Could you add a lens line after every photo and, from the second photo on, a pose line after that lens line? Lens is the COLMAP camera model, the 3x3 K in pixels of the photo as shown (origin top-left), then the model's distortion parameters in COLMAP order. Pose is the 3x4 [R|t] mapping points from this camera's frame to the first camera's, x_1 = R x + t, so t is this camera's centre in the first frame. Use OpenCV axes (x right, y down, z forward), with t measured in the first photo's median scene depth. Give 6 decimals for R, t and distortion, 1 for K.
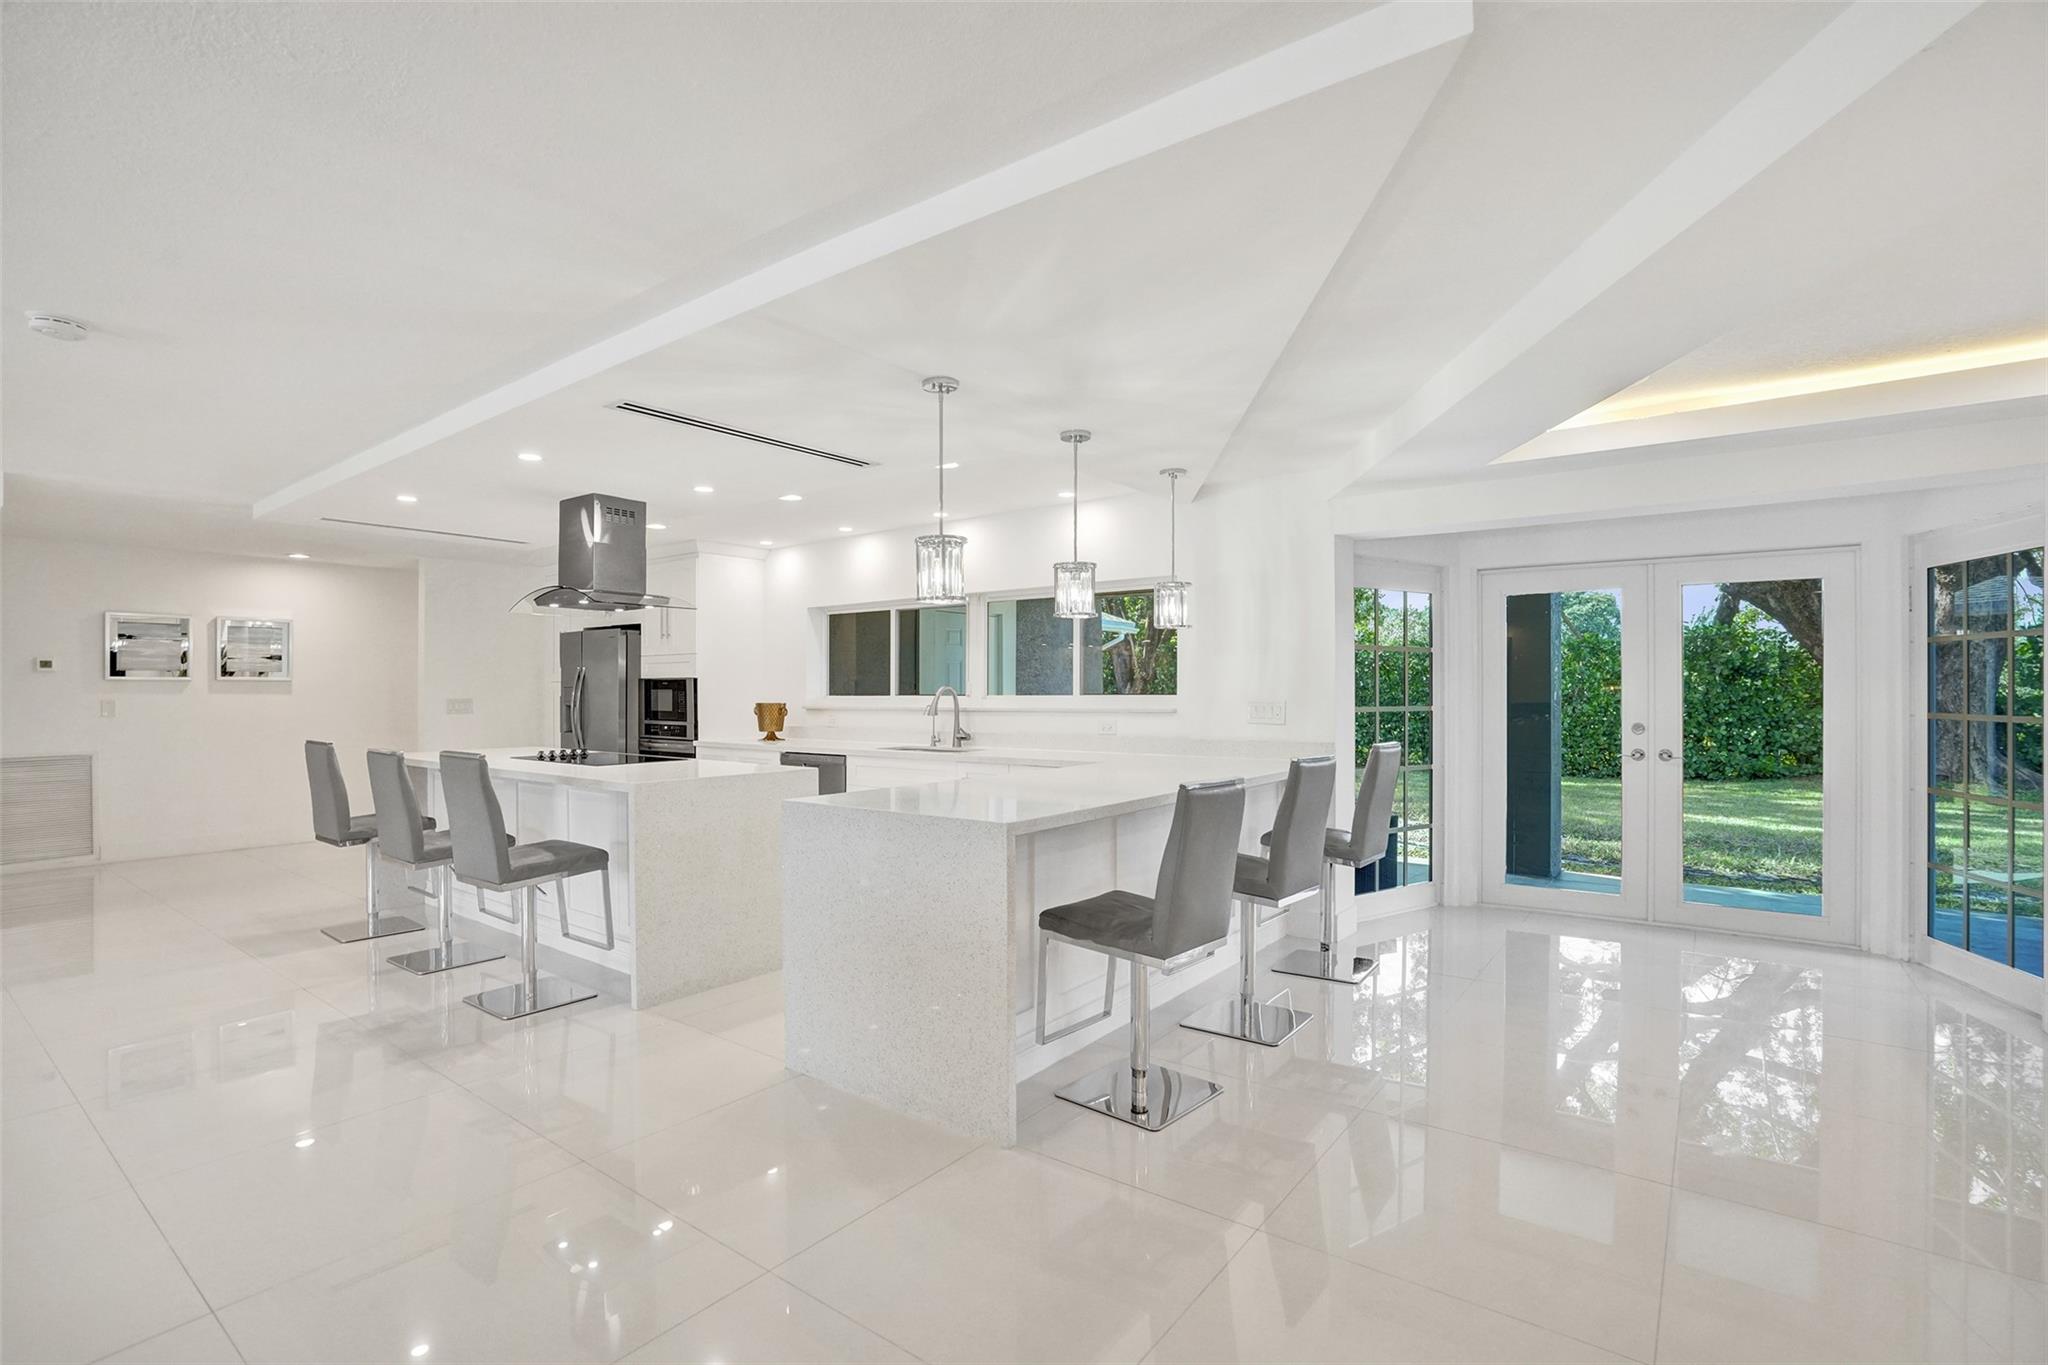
lens RADIAL K [[944.6, 0, 987.9], [0, 944.6, 684.4], [0, 0, 1]] dist [-0.044454, 0.000002]
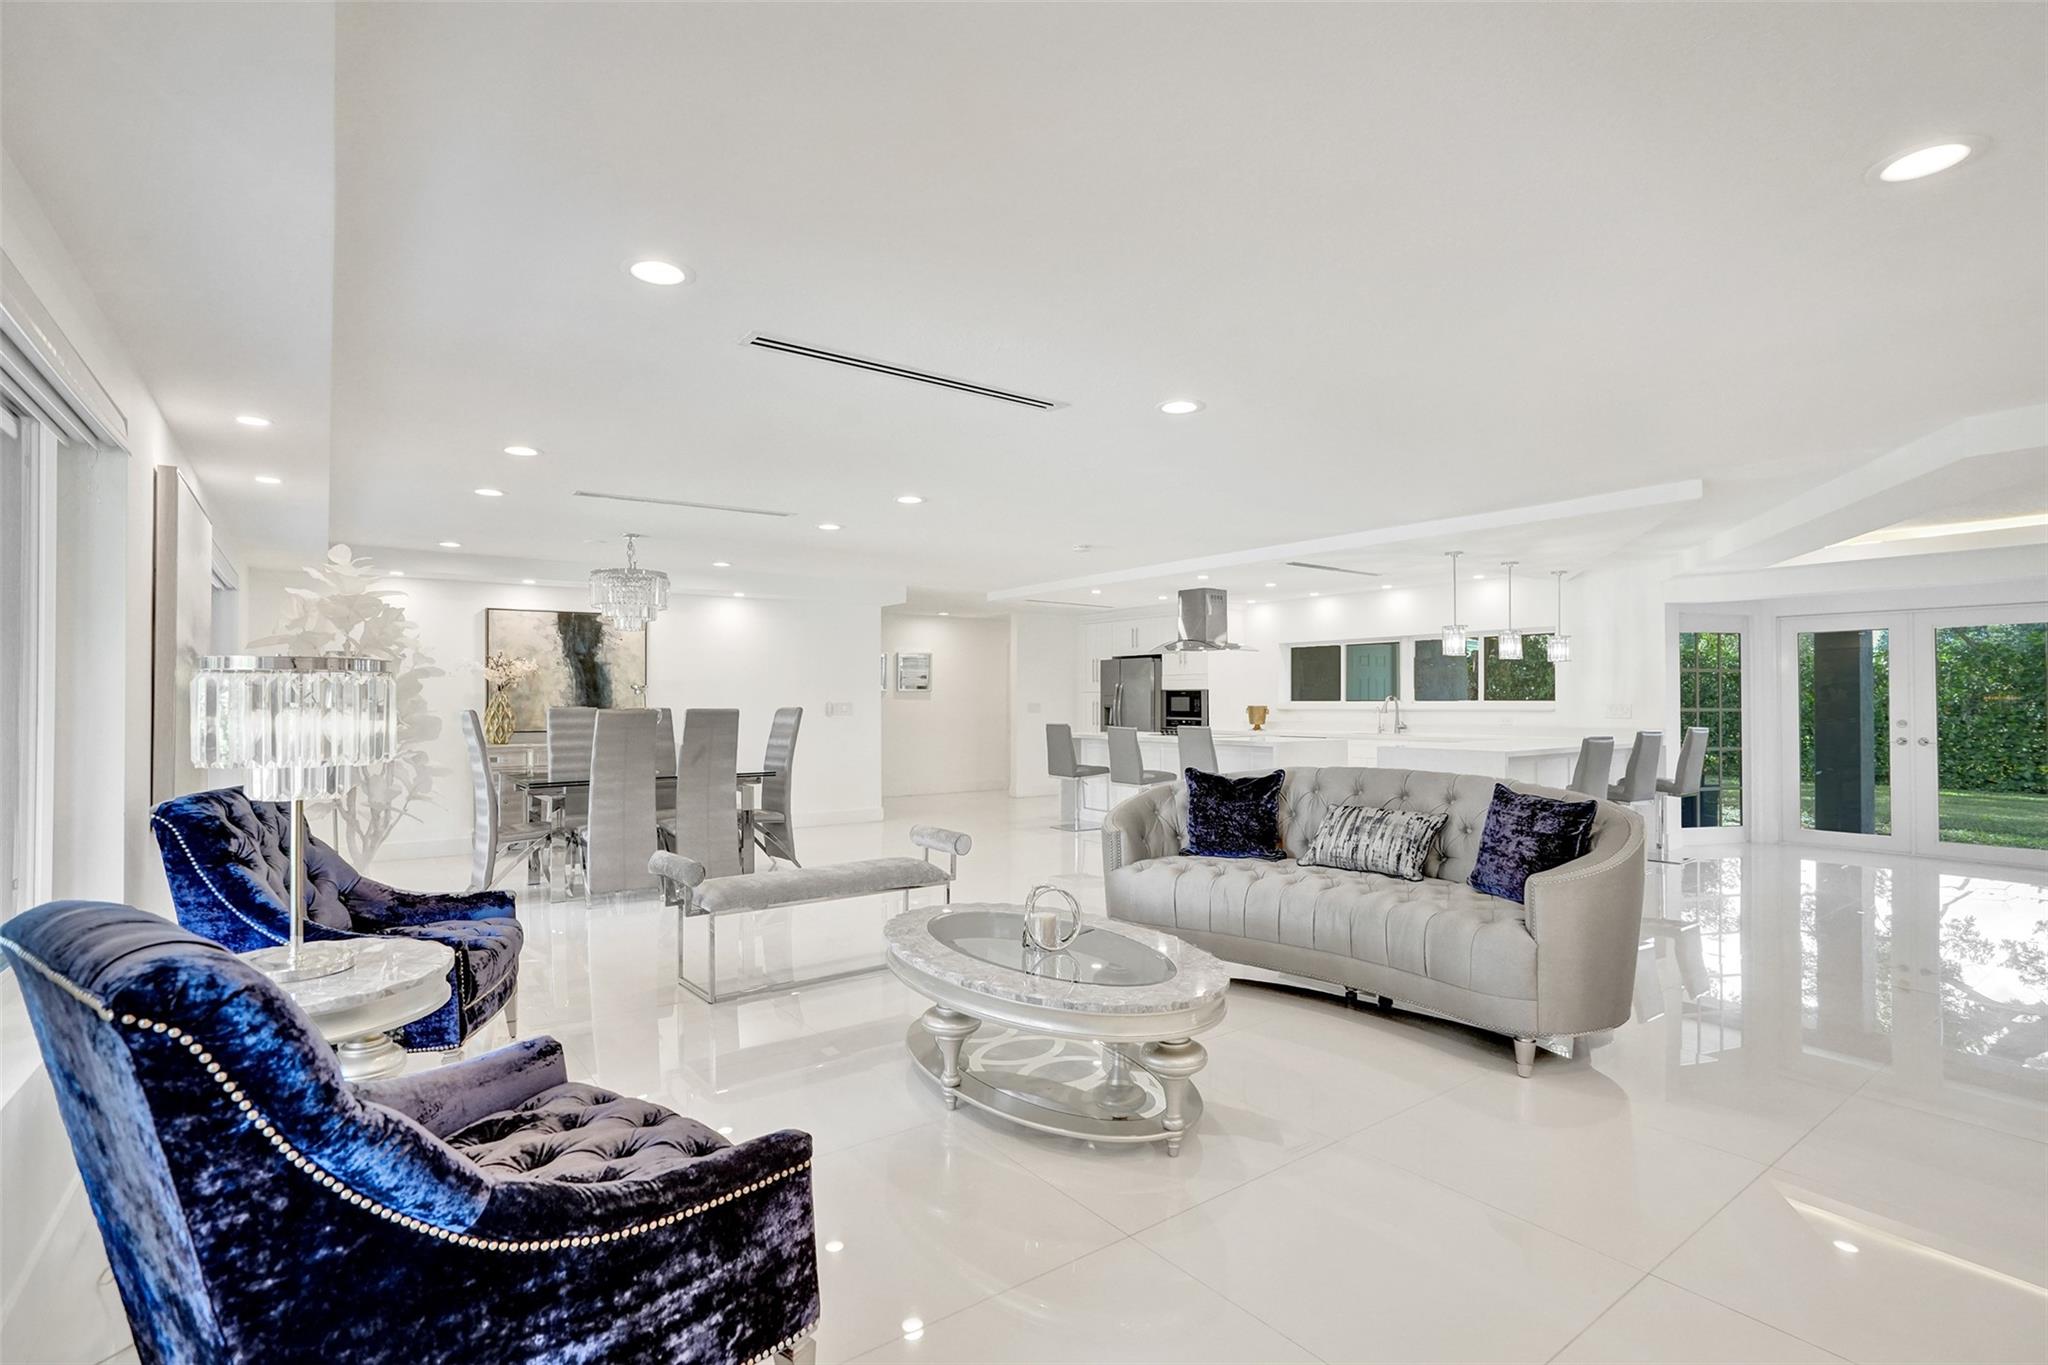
lens RADIAL K [[940.8, 0, 1024.0], [0, 940.8, 682.5], [0, 0, 1]] dist [0.000066, 0.000098]
pose [[0.967881, -0.003074, -0.251389, -0.227890], [0.000093, 0.999930, -0.011868, -0.000574], [0.251408, 0.011464, 0.967813, -0.659456]]
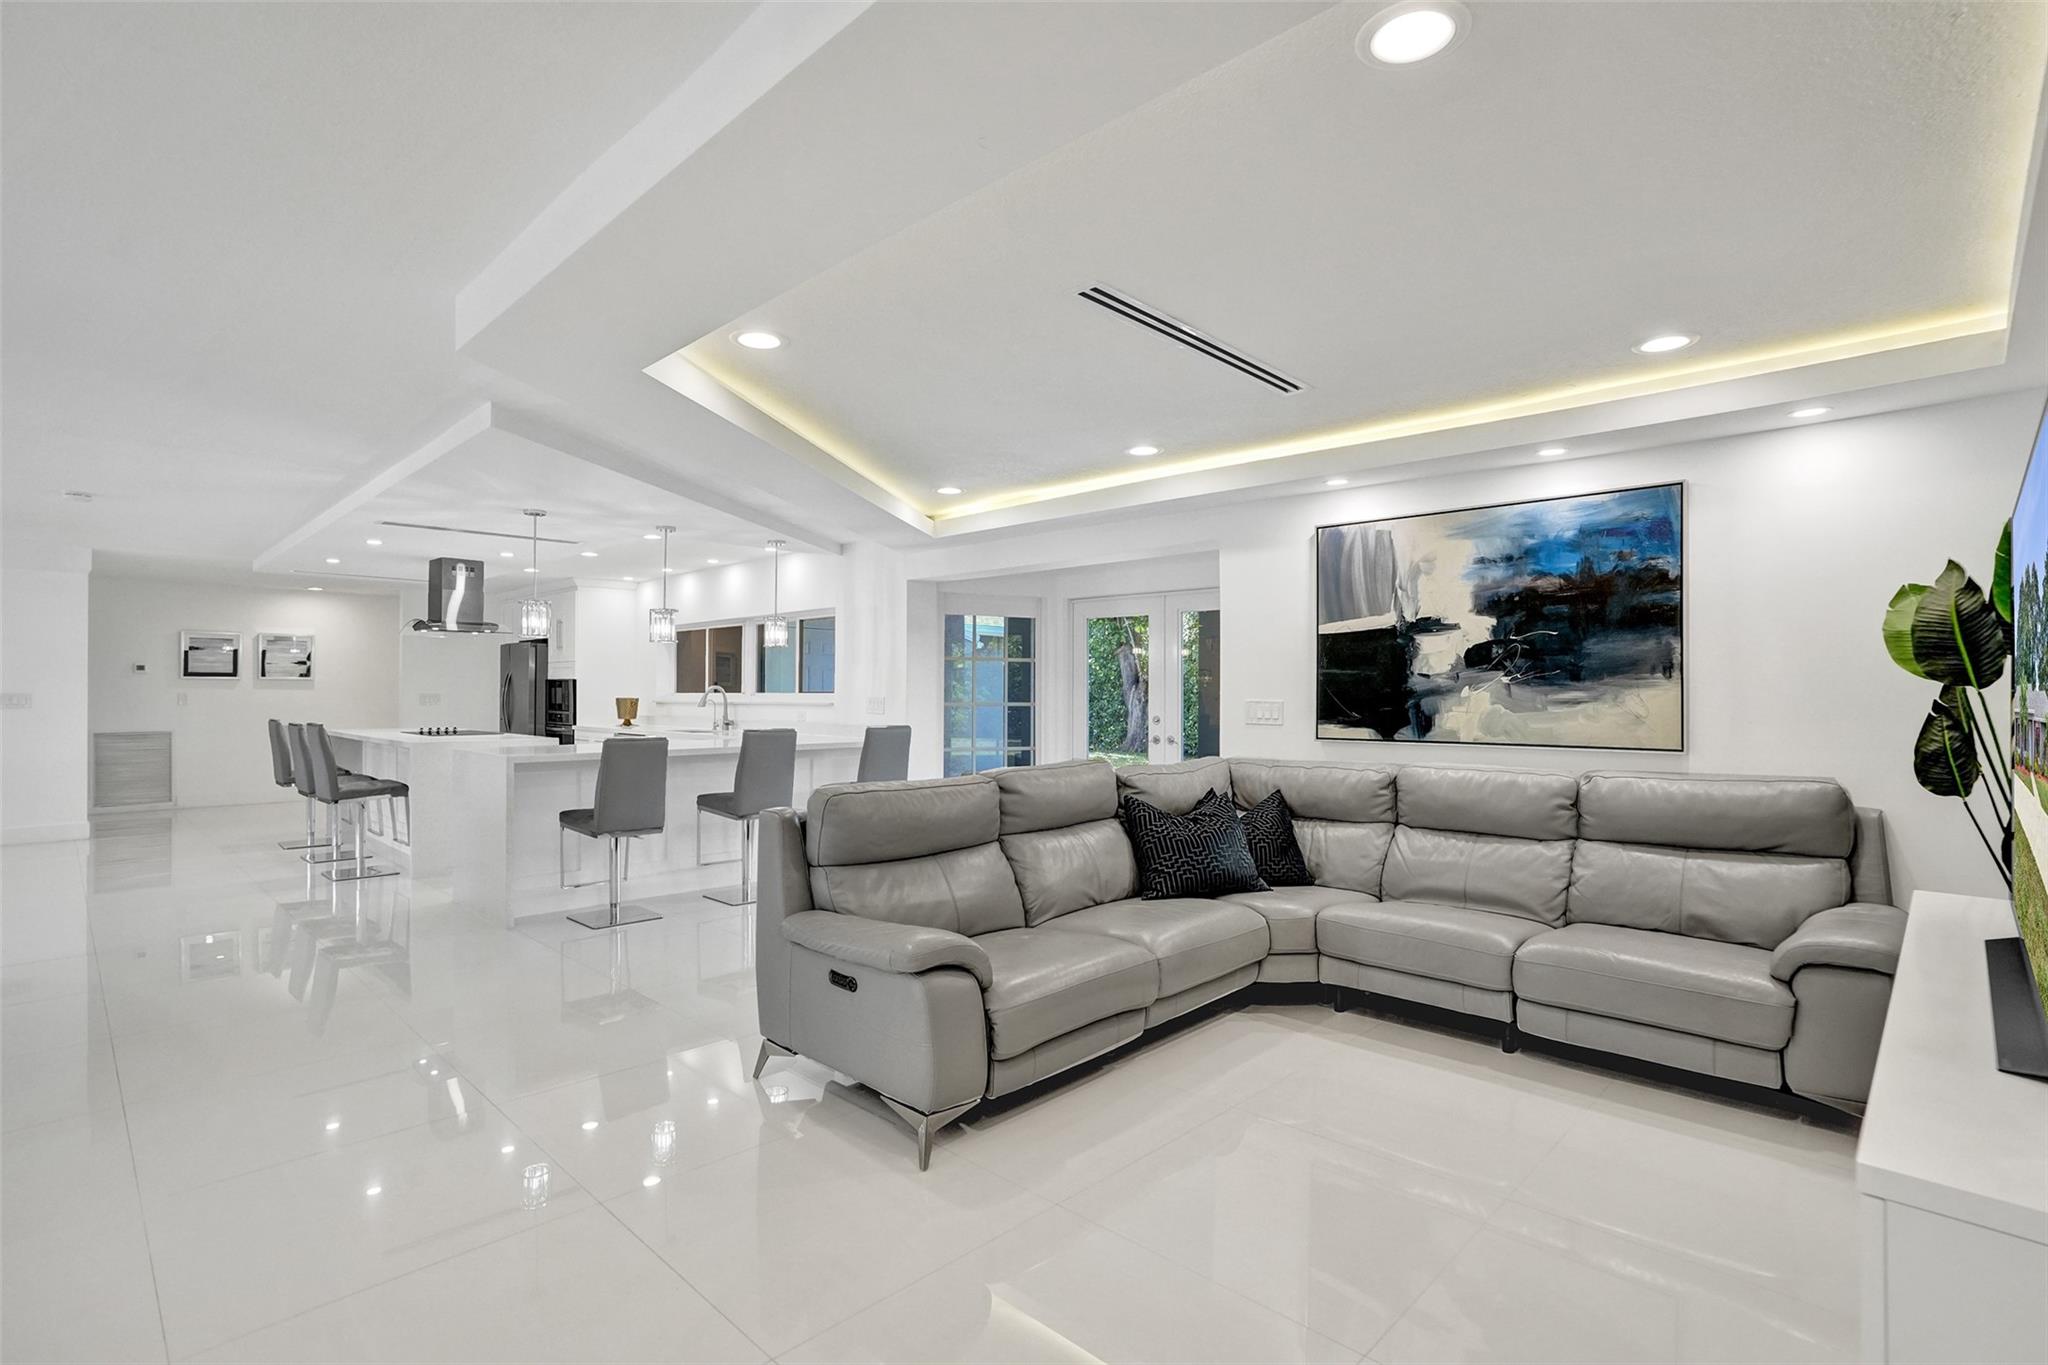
lens RADIAL K [[944.6, 0, 987.9], [0, 944.6, 684.4], [0, 0, 1]] dist [-0.044454, 0.000002]
pose [[0.993878, 0.004416, -0.110393, 0.462382], [-0.004471, 0.999990, -0.000253, -0.001656], [0.110391, 0.000745, 0.993888, -0.295735]]
